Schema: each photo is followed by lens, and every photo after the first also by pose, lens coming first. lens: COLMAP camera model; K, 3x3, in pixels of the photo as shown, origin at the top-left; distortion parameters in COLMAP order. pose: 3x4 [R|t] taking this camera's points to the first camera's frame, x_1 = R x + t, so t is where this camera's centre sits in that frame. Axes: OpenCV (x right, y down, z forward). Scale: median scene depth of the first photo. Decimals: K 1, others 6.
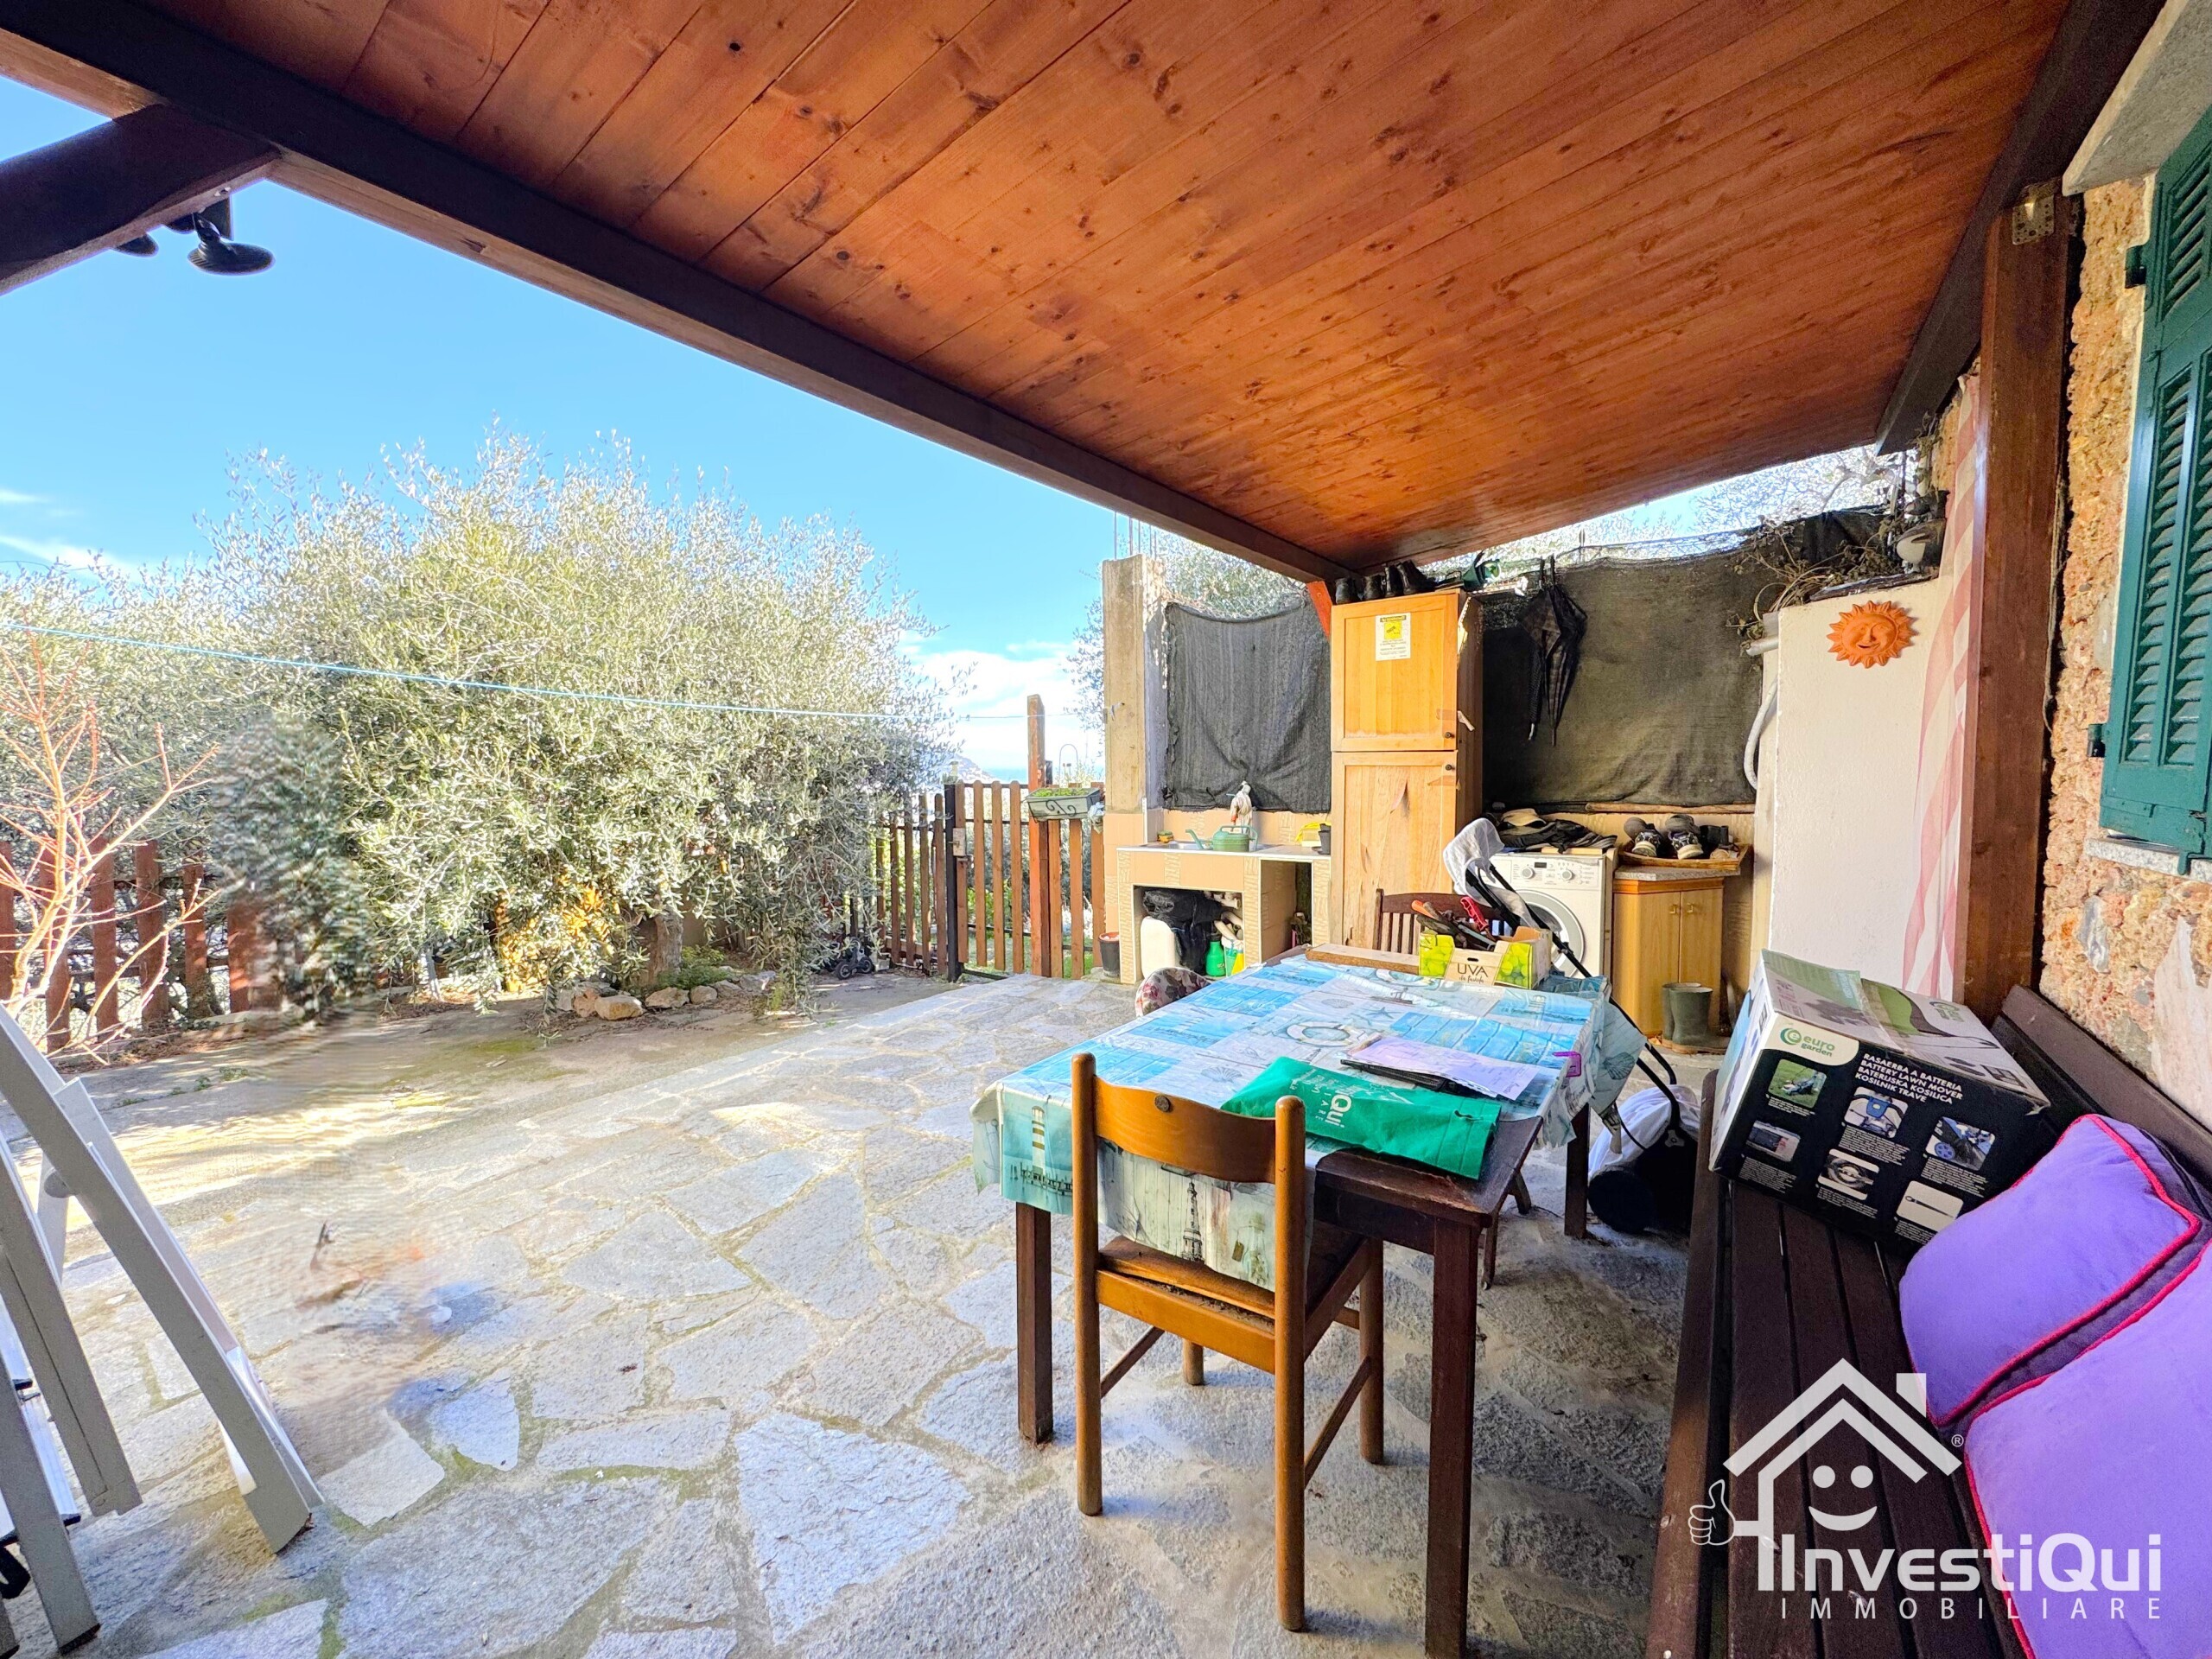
lens RADIAL K [[889.0, 0, 1106.4], [0, 889.0, 830.3], [0, 0, 1]] dist [0.000497, 0.000630]
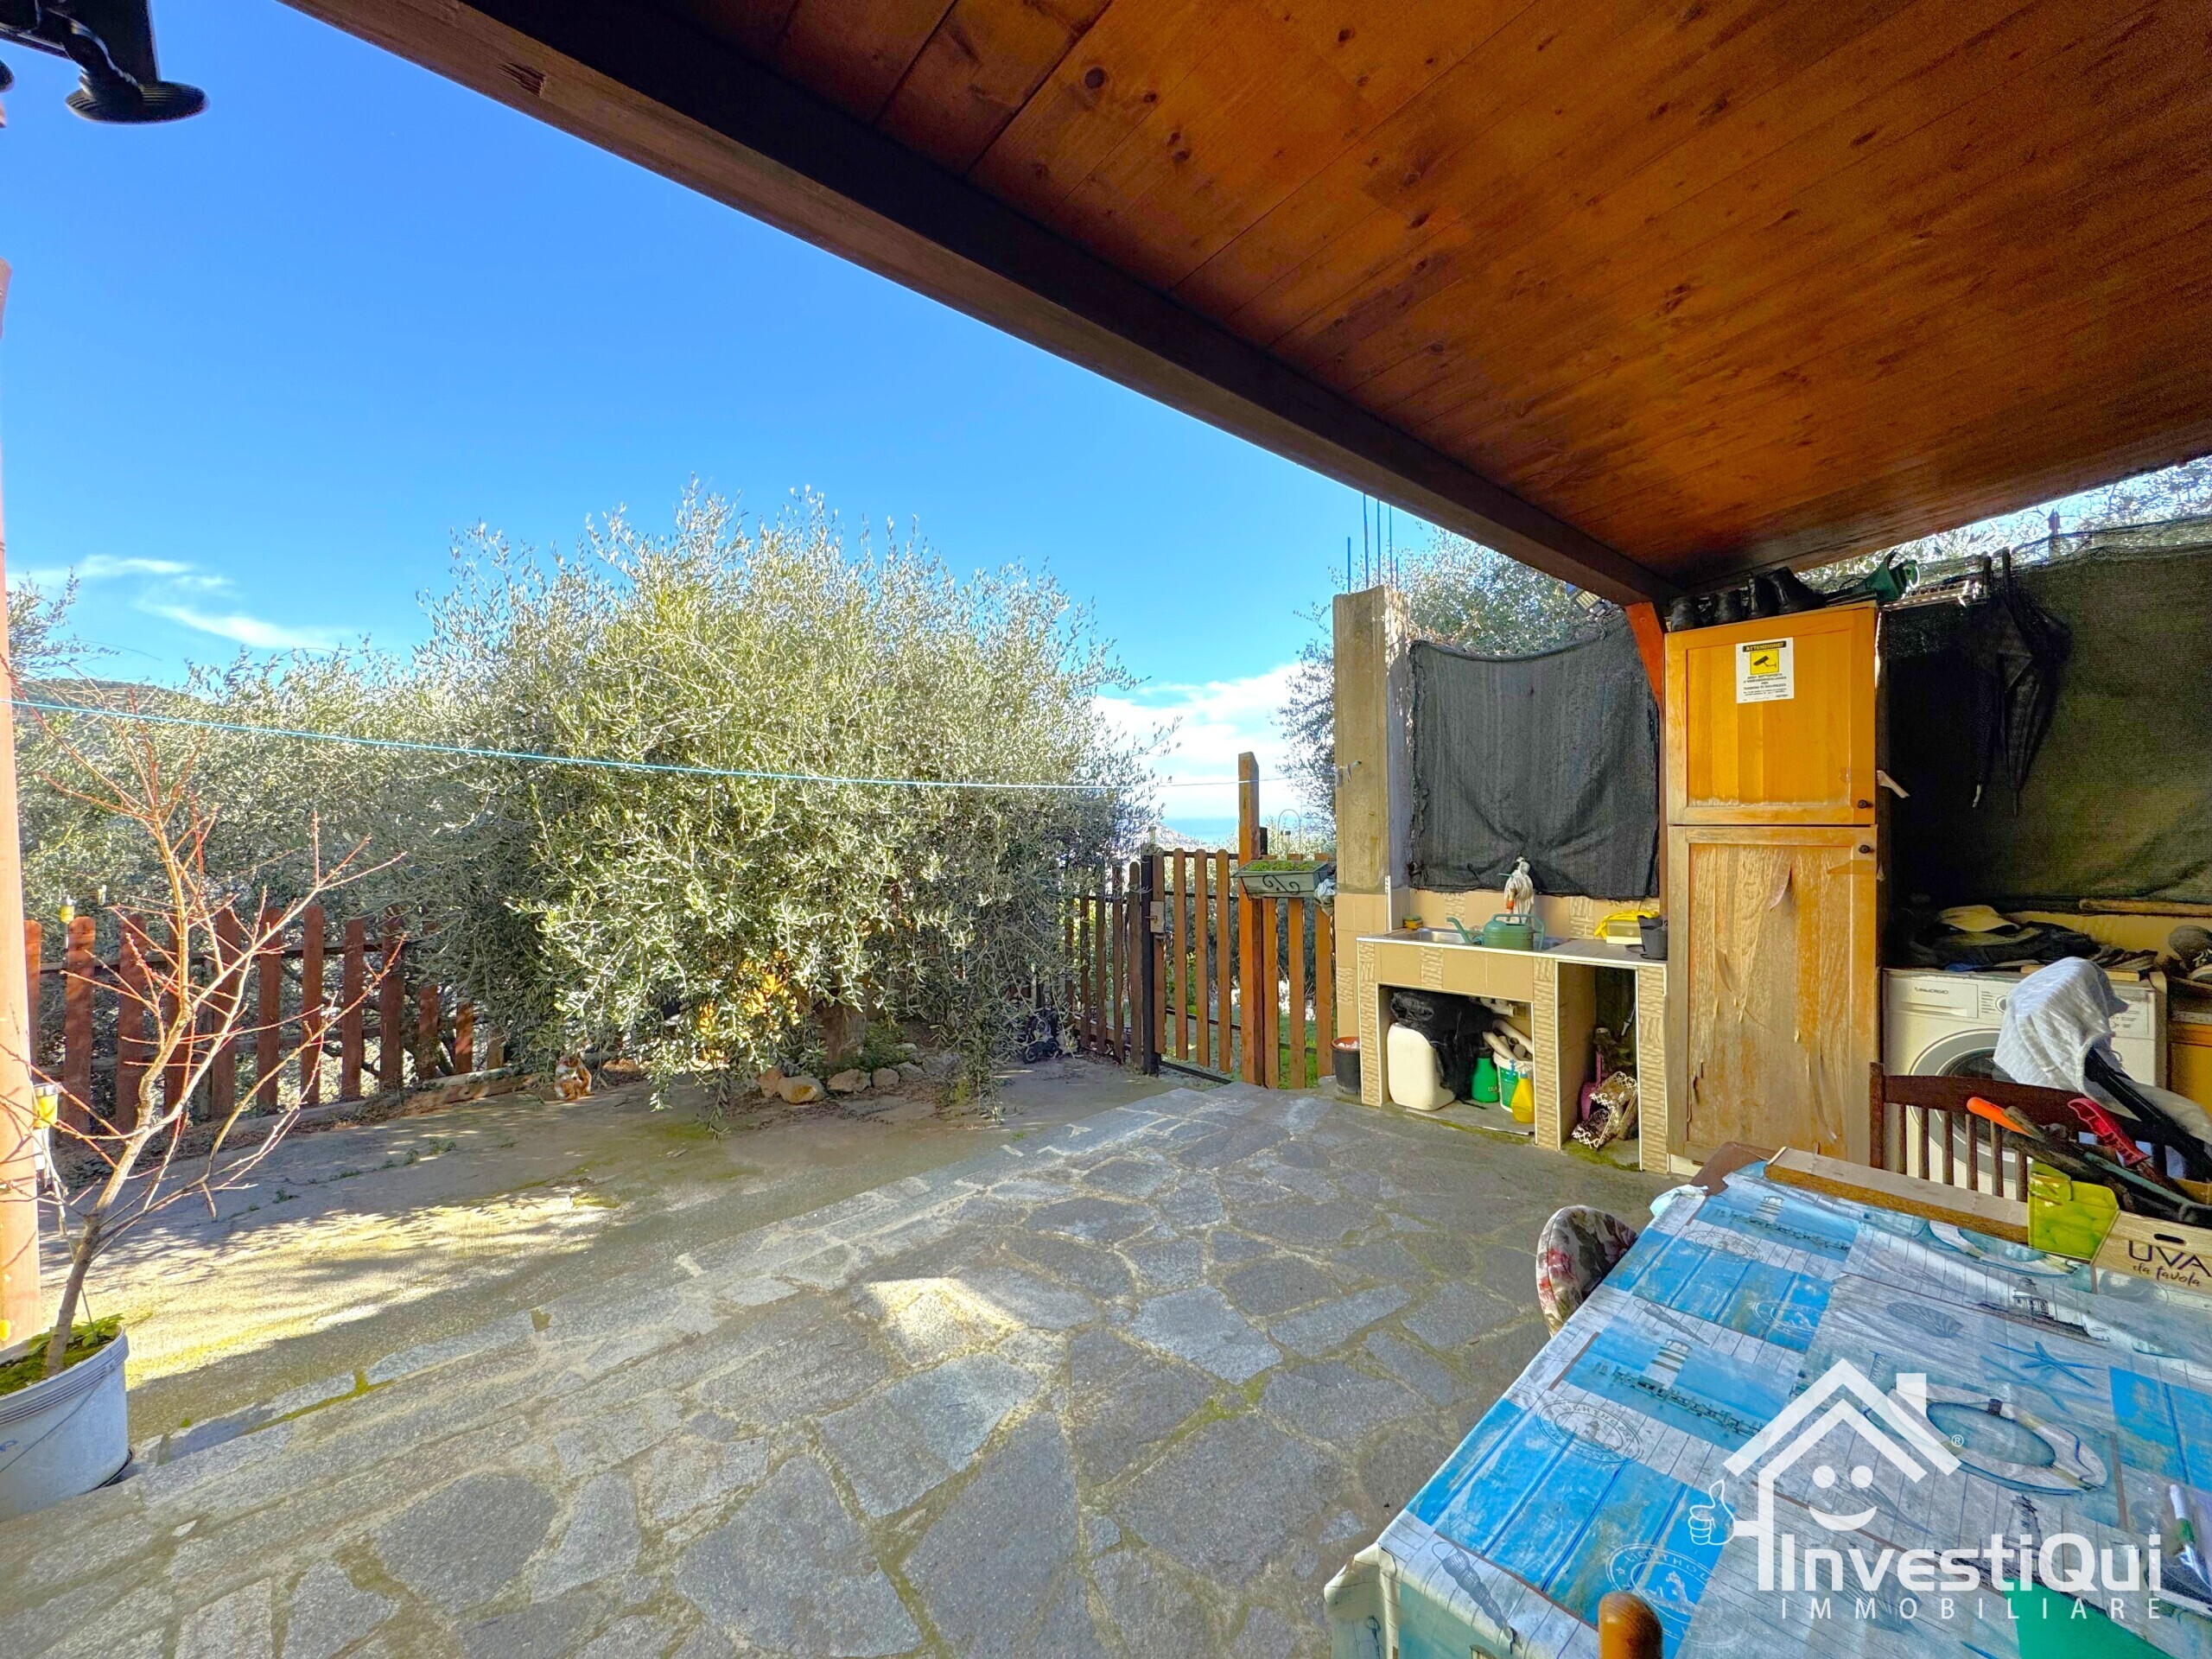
lens RADIAL K [[889.0, 0, 1106.4], [0, 889.0, 830.3], [0, 0, 1]] dist [0.000497, 0.000630]
pose [[0.981327, -0.000658, -0.192344, -0.066252], [-0.010104, 0.998437, -0.054964, -0.036523], [0.192080, 0.055881, 0.979787, 0.166481]]
